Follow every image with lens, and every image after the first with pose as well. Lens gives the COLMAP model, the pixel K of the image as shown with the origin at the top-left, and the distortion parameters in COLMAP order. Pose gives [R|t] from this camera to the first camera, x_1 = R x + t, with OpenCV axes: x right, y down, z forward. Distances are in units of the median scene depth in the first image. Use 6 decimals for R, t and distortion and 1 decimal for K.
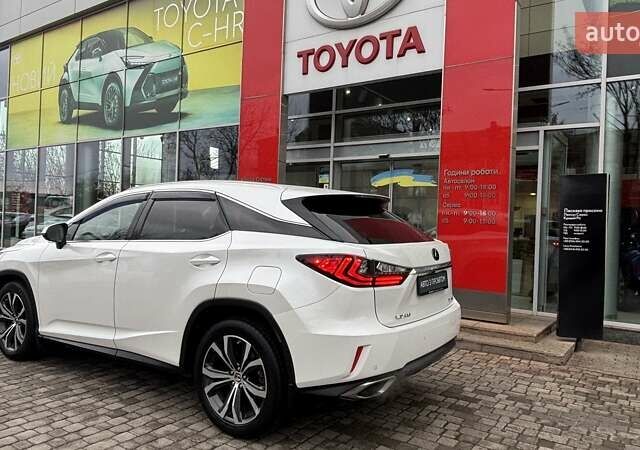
lens RADIAL K [[504.1, 0, 320.0], [0, 504.1, 225.0], [0, 0, 1]] dist [0.007941, -0.049180]
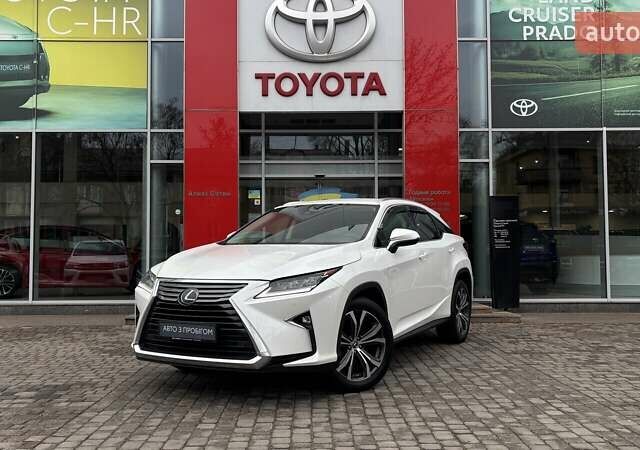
lens RADIAL K [[613.1, 0, 320.0], [0, 613.1, 225.0], [0, 0, 1]] dist [0.010189, -0.000172]
pose [[0.815149, -0.006514, 0.579215, -0.714419], [0.031507, 0.998955, -0.033107, 0.019647], [-0.578394, 0.045236, 0.814502, -0.110069]]
